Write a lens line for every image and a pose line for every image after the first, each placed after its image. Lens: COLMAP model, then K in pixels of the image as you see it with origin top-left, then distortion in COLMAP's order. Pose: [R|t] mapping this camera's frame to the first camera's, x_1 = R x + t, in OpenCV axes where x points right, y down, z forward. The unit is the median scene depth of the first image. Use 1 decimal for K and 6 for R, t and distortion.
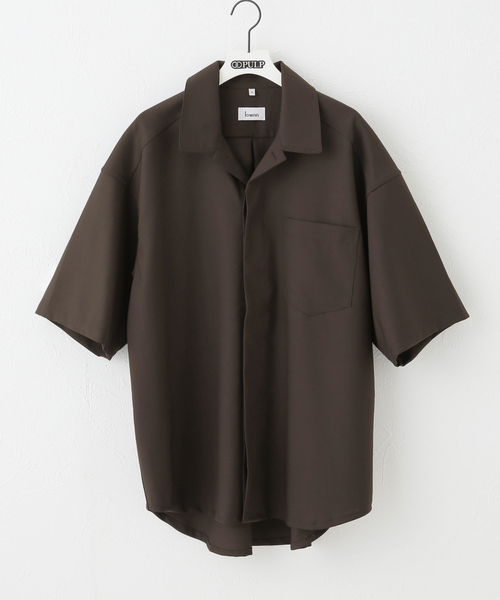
lens RADIAL K [[1566.3, 0, 248.2], [0, 1566.3, 301.6], [0, 0, 1]] dist [0.001712, 0.000000]
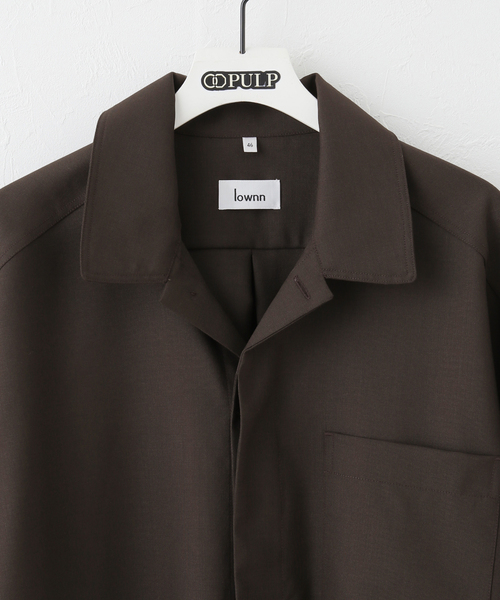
lens RADIAL K [[1566.3, 0, 249.4], [0, 1566.3, 300.3], [0, 0, 1]] dist [0.001712, 0.000000]
pose [[0.999974, -0.006554, 0.003170, 0.000533], [0.006854, 0.994303, -0.106368, -0.044669], [-0.002455, 0.106387, 0.994322, 0.573121]]
